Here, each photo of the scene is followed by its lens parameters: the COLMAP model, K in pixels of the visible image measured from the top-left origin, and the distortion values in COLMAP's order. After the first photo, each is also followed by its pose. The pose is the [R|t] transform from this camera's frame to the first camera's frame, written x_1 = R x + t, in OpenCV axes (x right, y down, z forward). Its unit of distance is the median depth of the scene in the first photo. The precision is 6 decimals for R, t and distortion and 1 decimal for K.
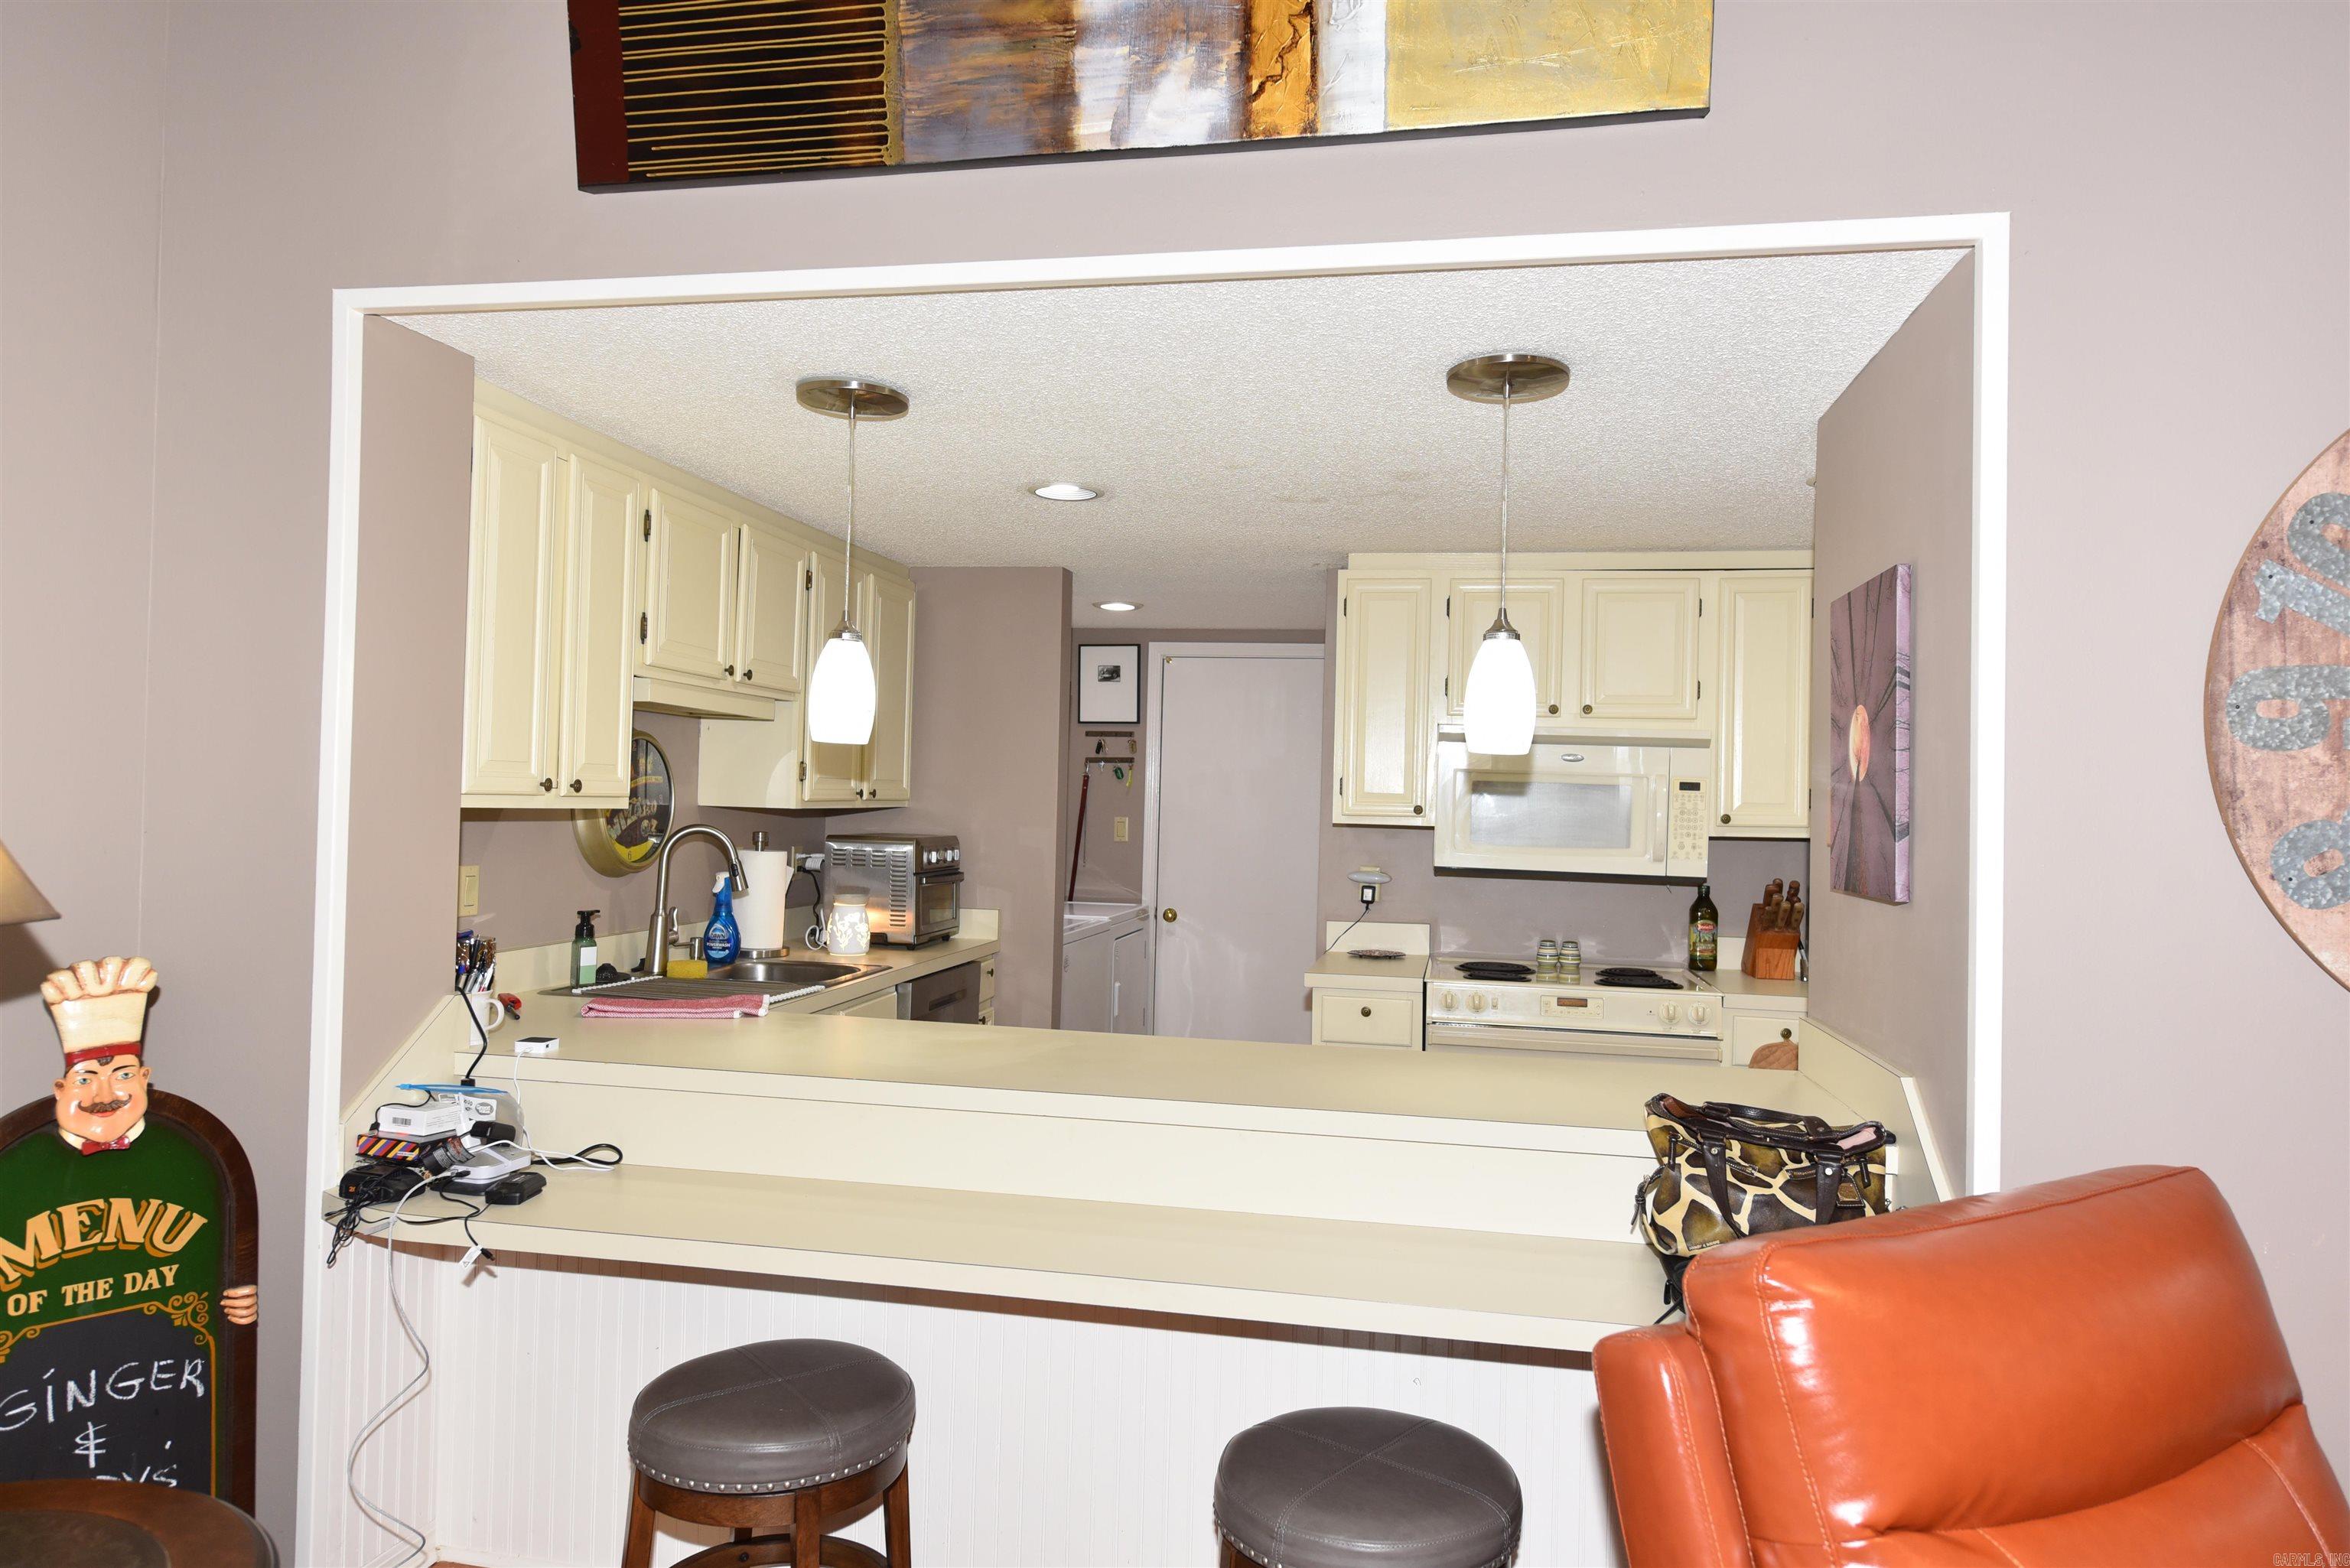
lens RADIAL K [[1460.0, 0, 1184.7], [0, 1460.0, 785.3], [0, 0, 1]] dist [0.002512, -0.002640]
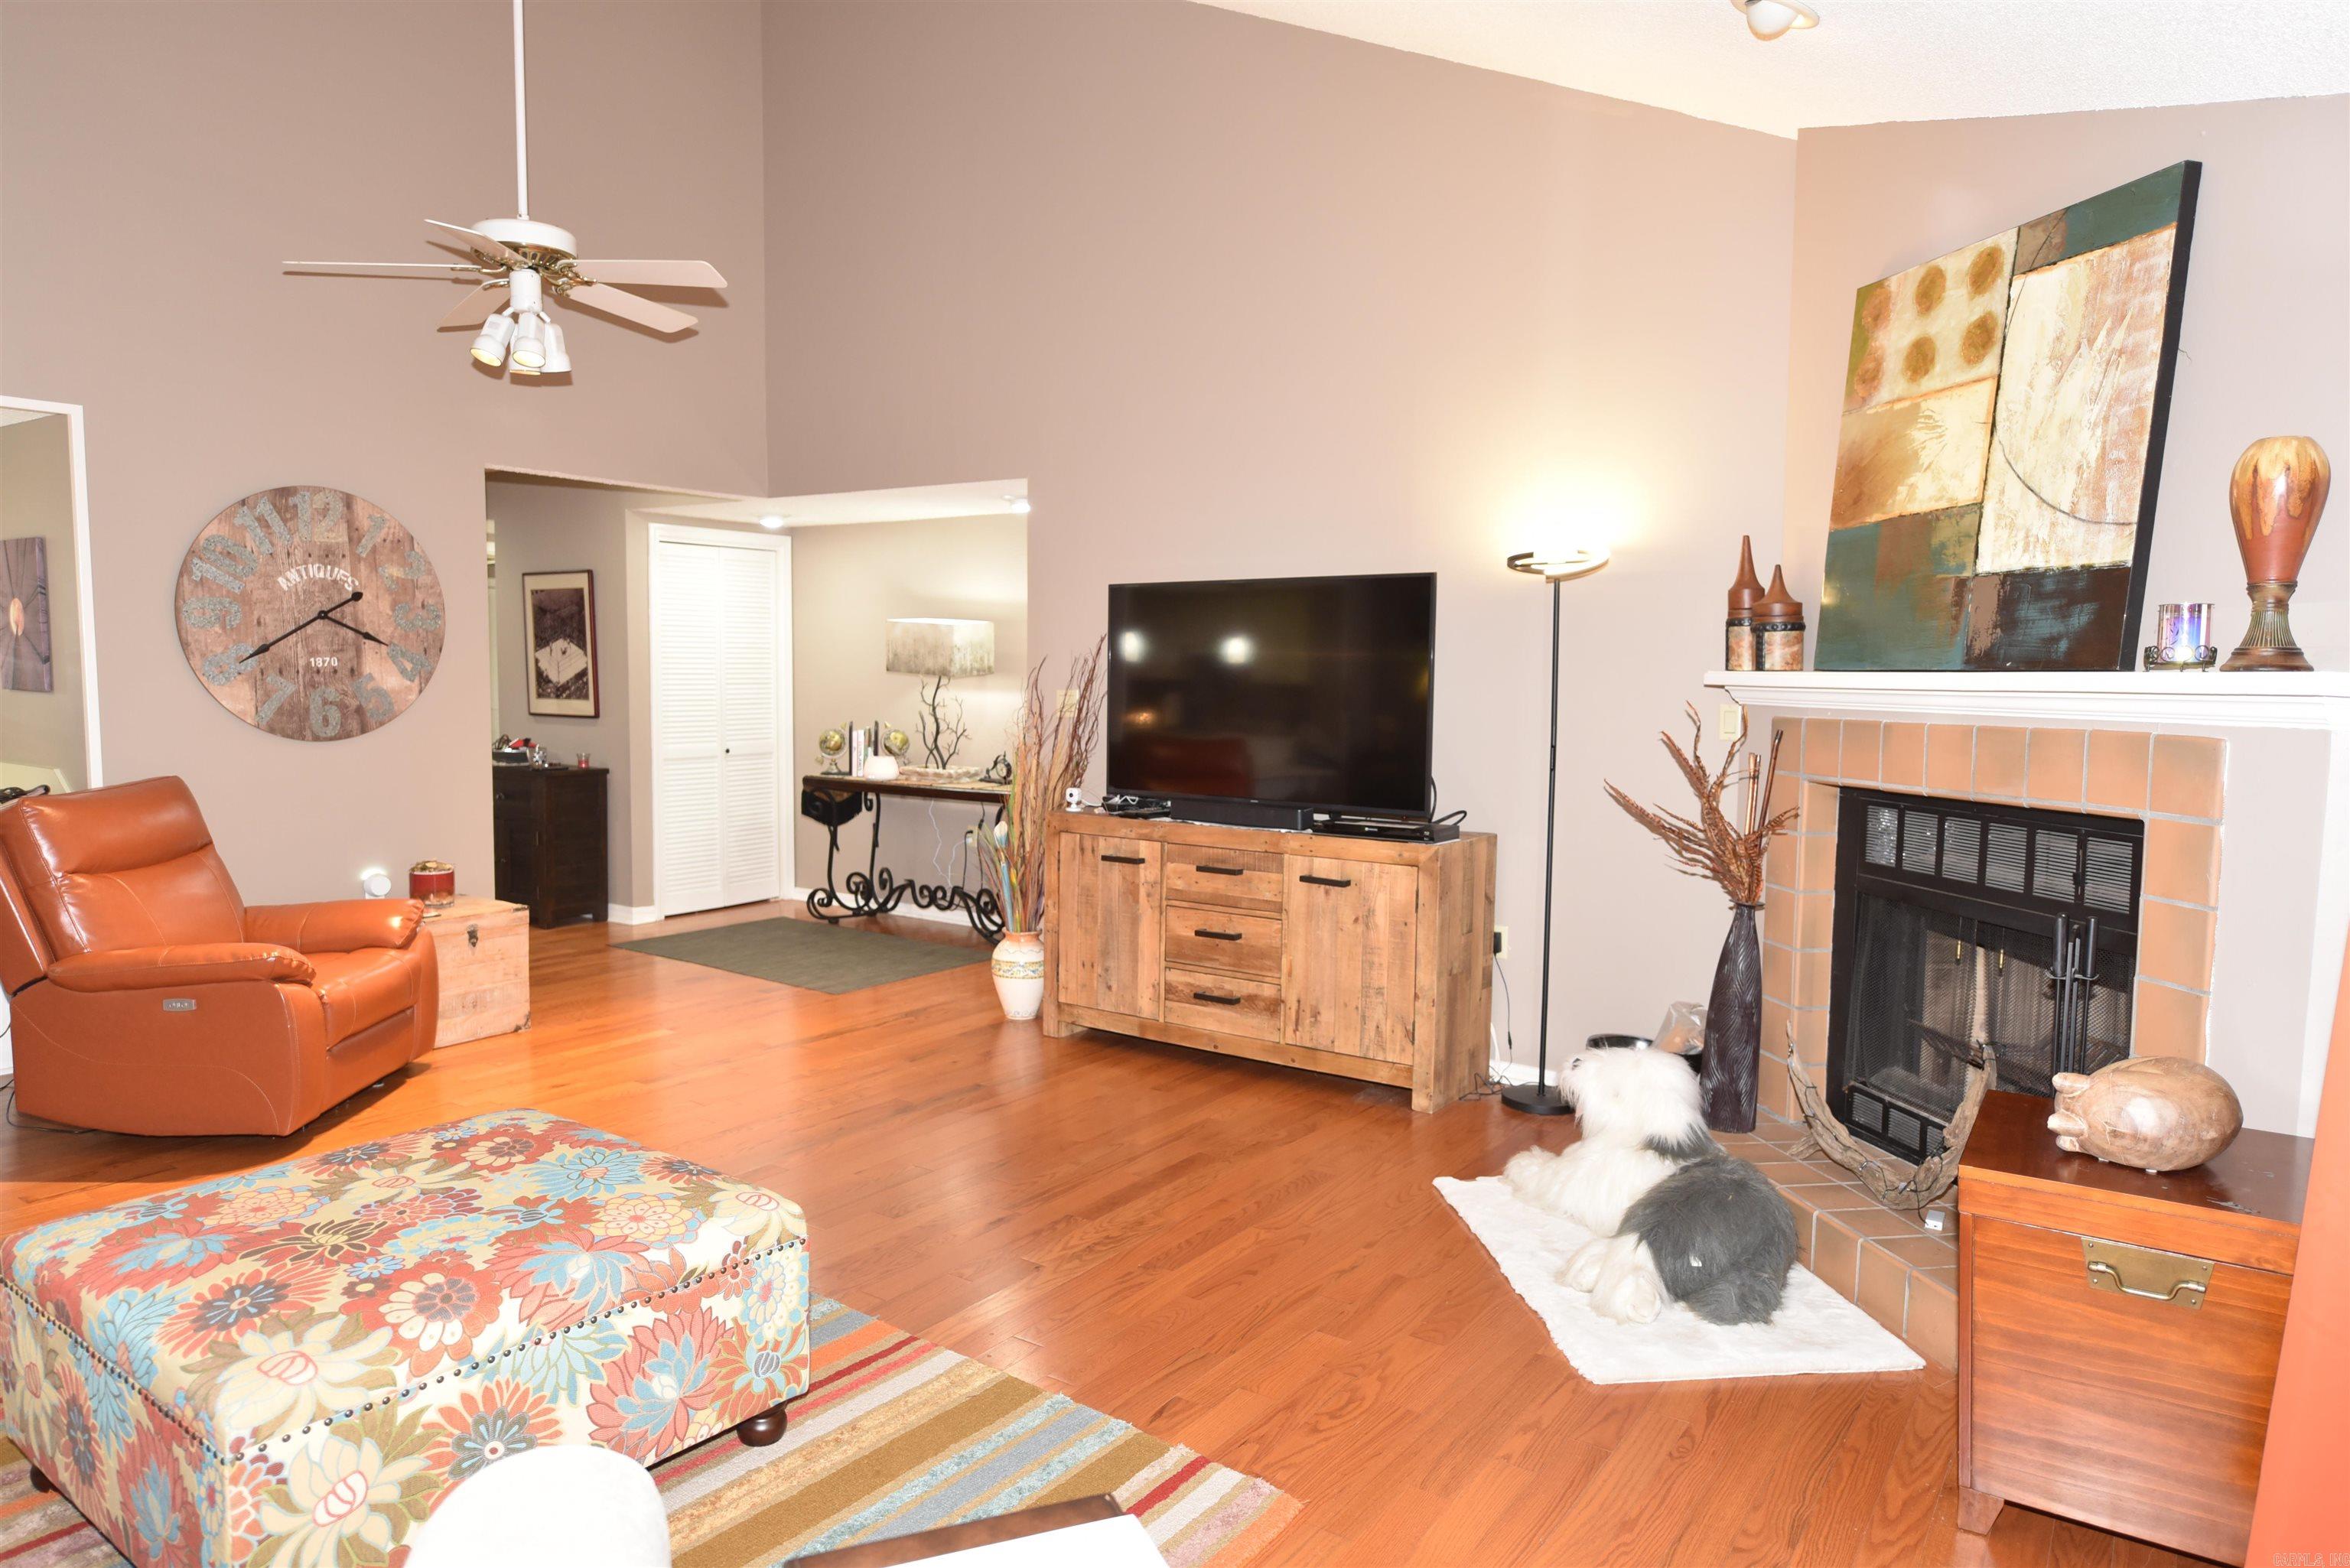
lens RADIAL K [[1460.0, 0, 1184.3], [0, 1460.0, 782.6], [0, 0, 1]] dist [0.002512, -0.002640]
pose [[0.405245, -0.094193, 0.909343, -0.500369], [-0.018272, 0.993645, 0.111068, -0.036042], [-0.914026, -0.061625, 0.400948, -0.878602]]
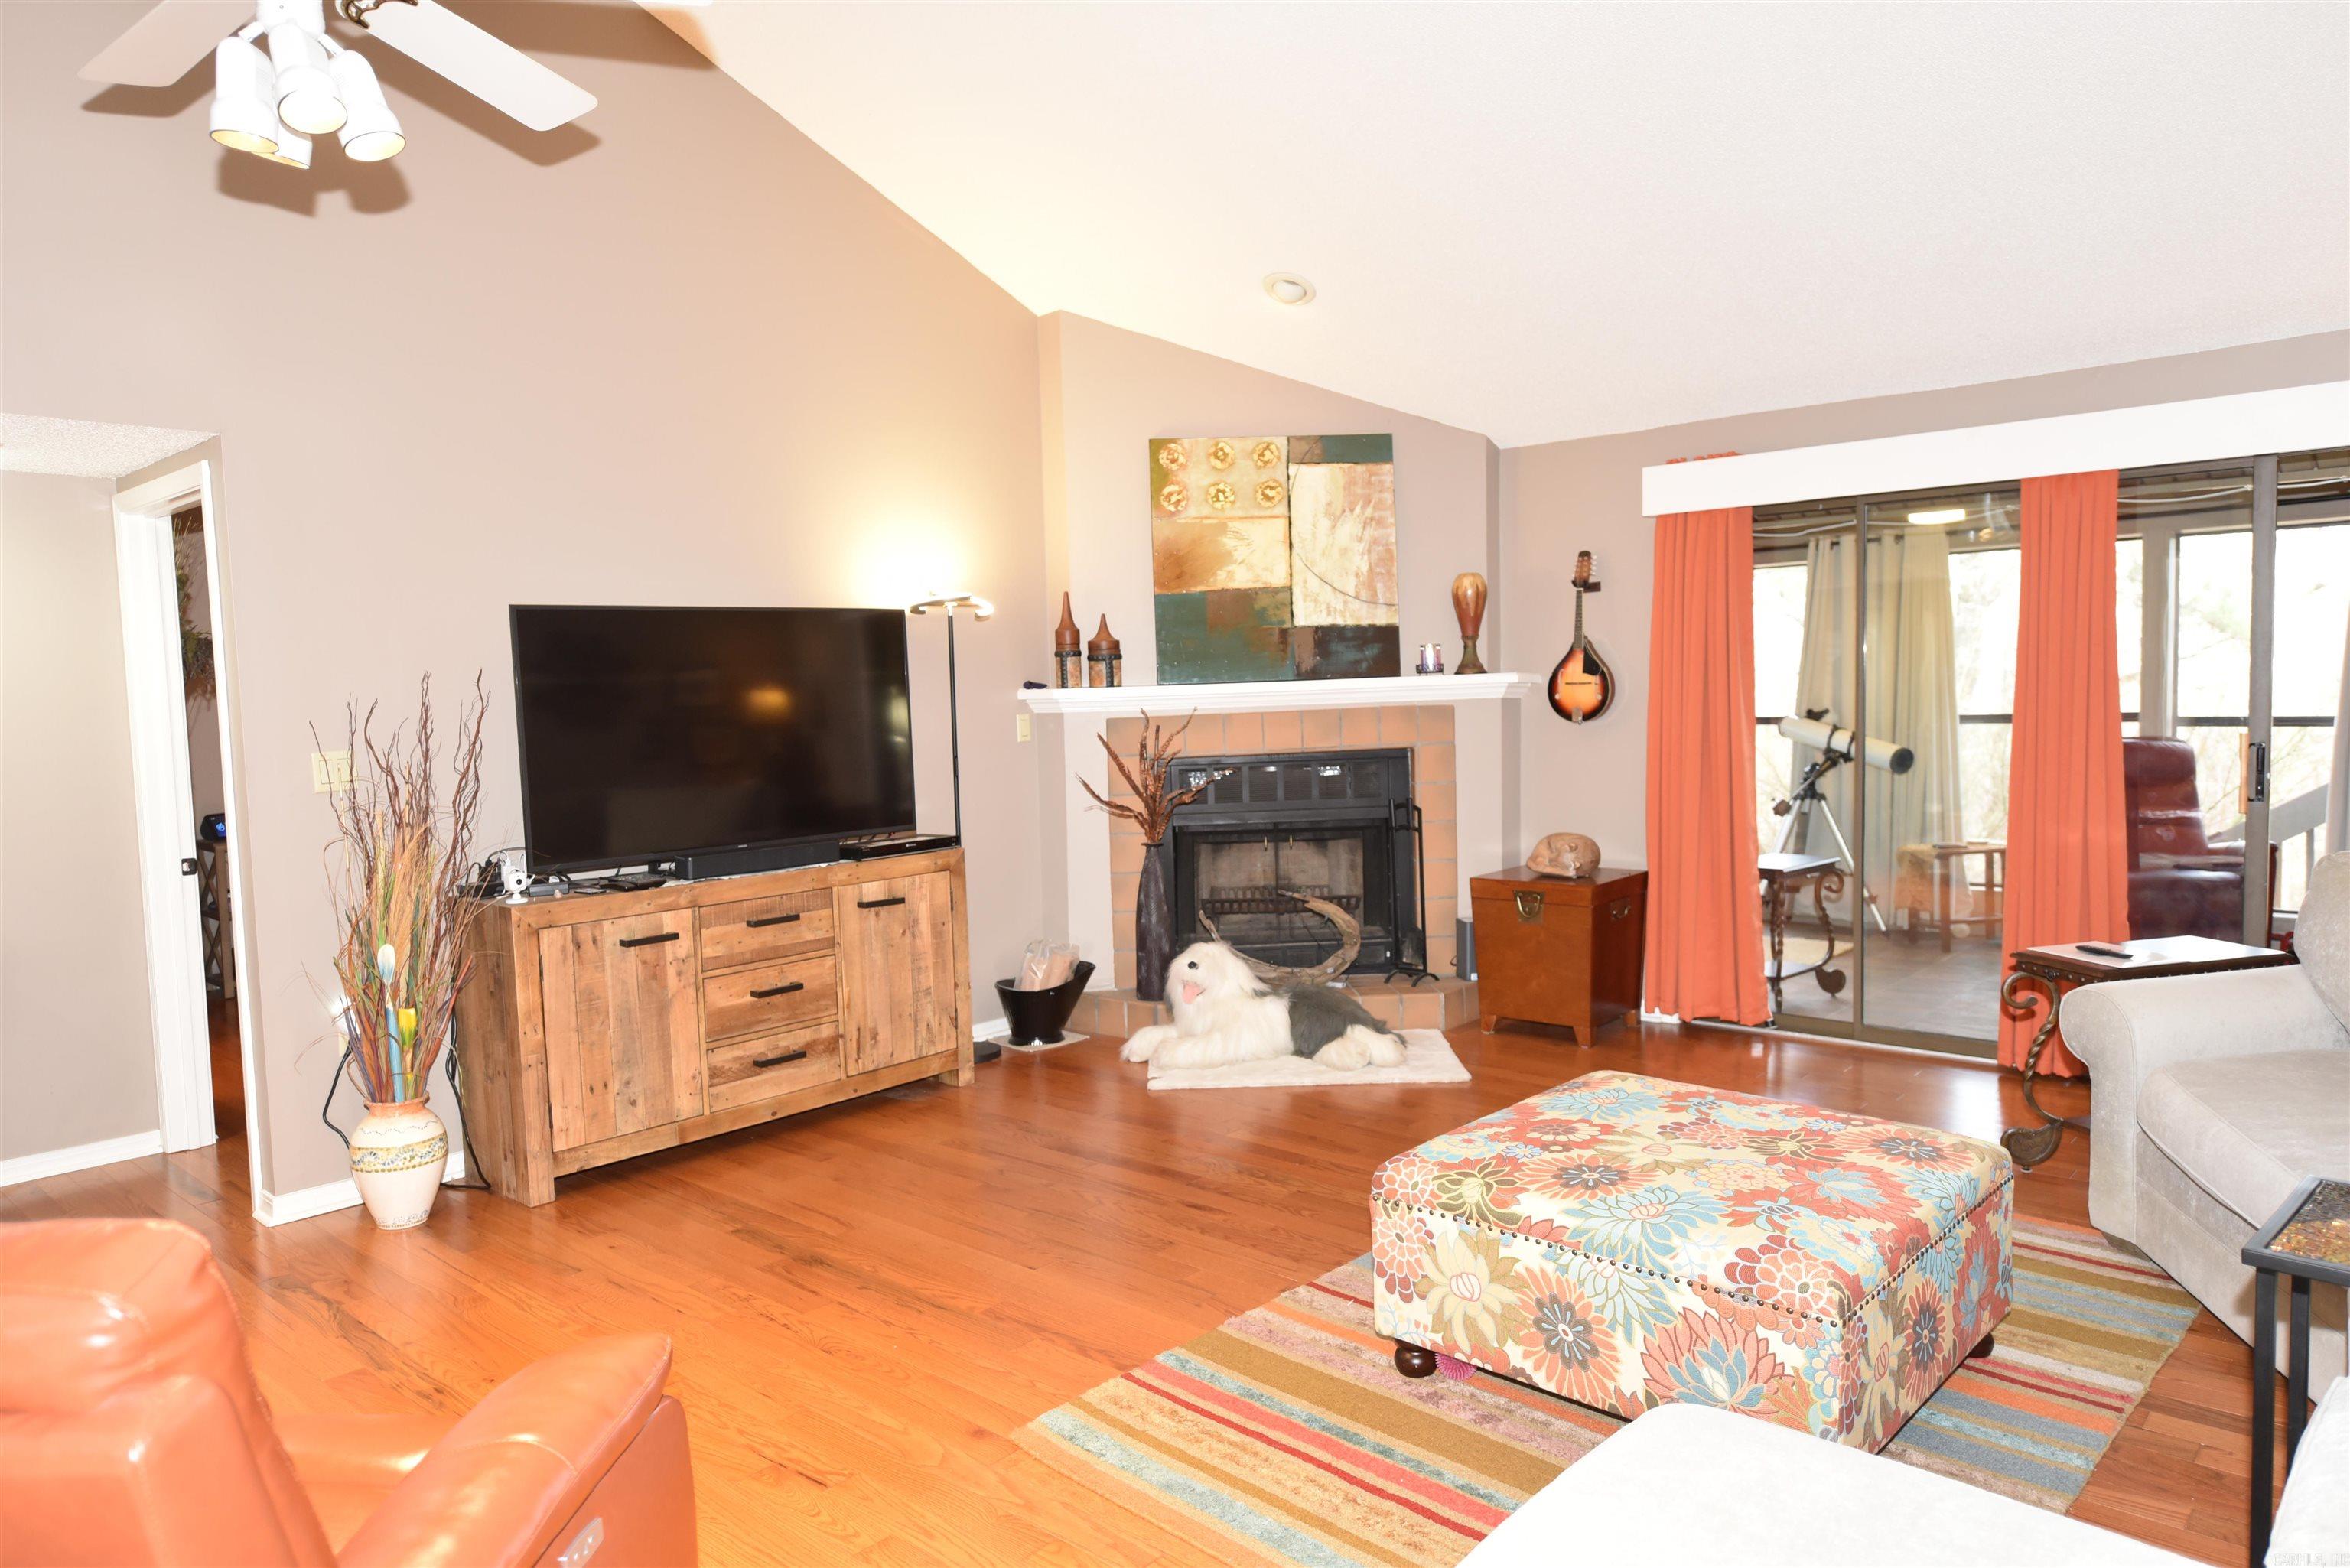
lens RADIAL K [[1484.5, 0, 1186.8], [0, 1484.5, 785.1], [0, 0, 1]] dist [-0.005440, 0.001963]
pose [[-0.854313, -0.035854, 0.518521, -0.225695], [-0.000696, 0.997696, 0.067841, -0.008693], [-0.519758, 0.057596, -0.852370, 0.519767]]
